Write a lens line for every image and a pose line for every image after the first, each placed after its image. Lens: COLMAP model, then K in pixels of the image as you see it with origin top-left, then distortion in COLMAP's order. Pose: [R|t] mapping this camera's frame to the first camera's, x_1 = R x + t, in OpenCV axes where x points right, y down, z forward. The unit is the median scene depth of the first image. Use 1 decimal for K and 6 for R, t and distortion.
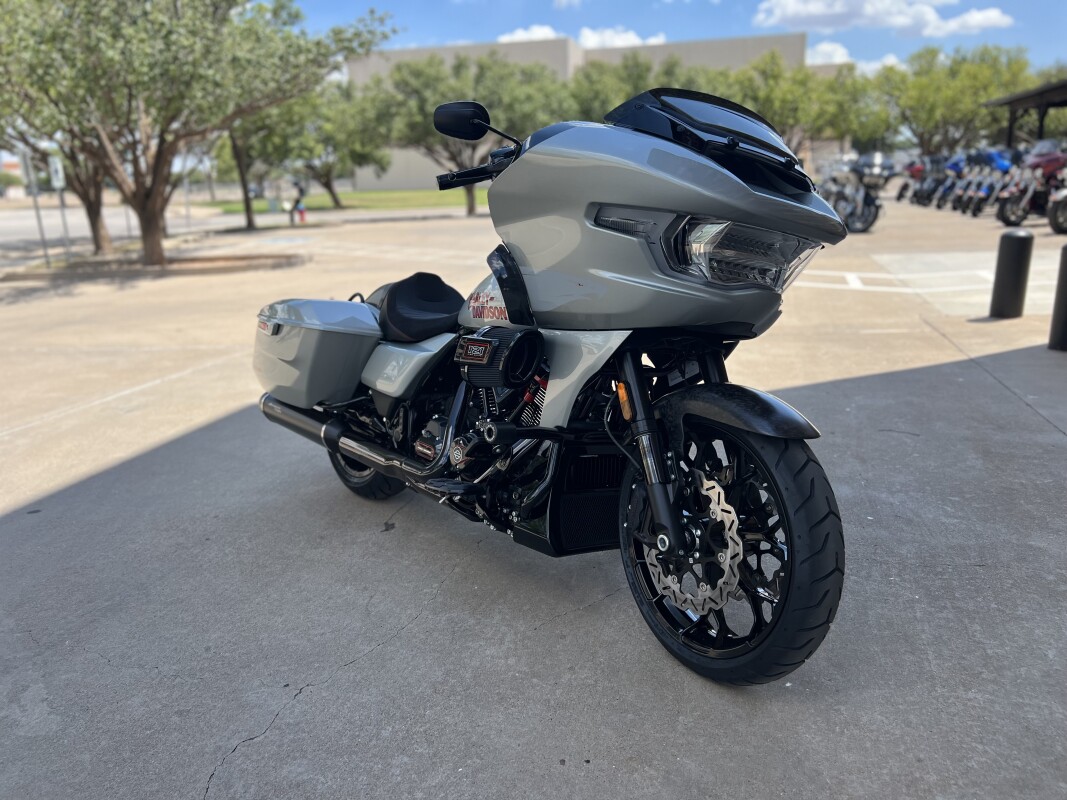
lens RADIAL K [[804.1, 0, 531.5], [0, 804.1, 391.5], [0, 0, 1]] dist [0.054240, -0.058663]
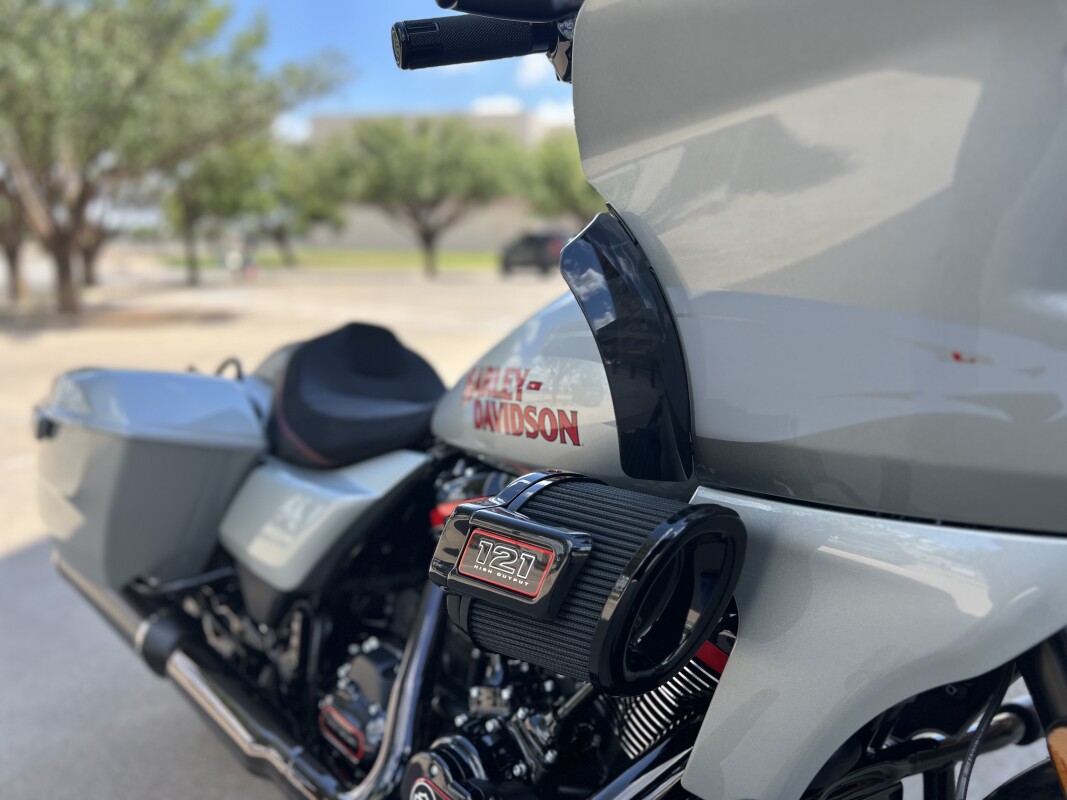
lens RADIAL K [[804.1, 0, 524.5], [0, 804.1, 396.7], [0, 0, 1]] dist [0.054240, -0.058663]
pose [[0.998362, 0.028725, 0.049478, -0.056887], [-0.024812, 0.996647, -0.077972, -0.064950], [-0.051552, 0.076616, 0.995727, 0.504197]]
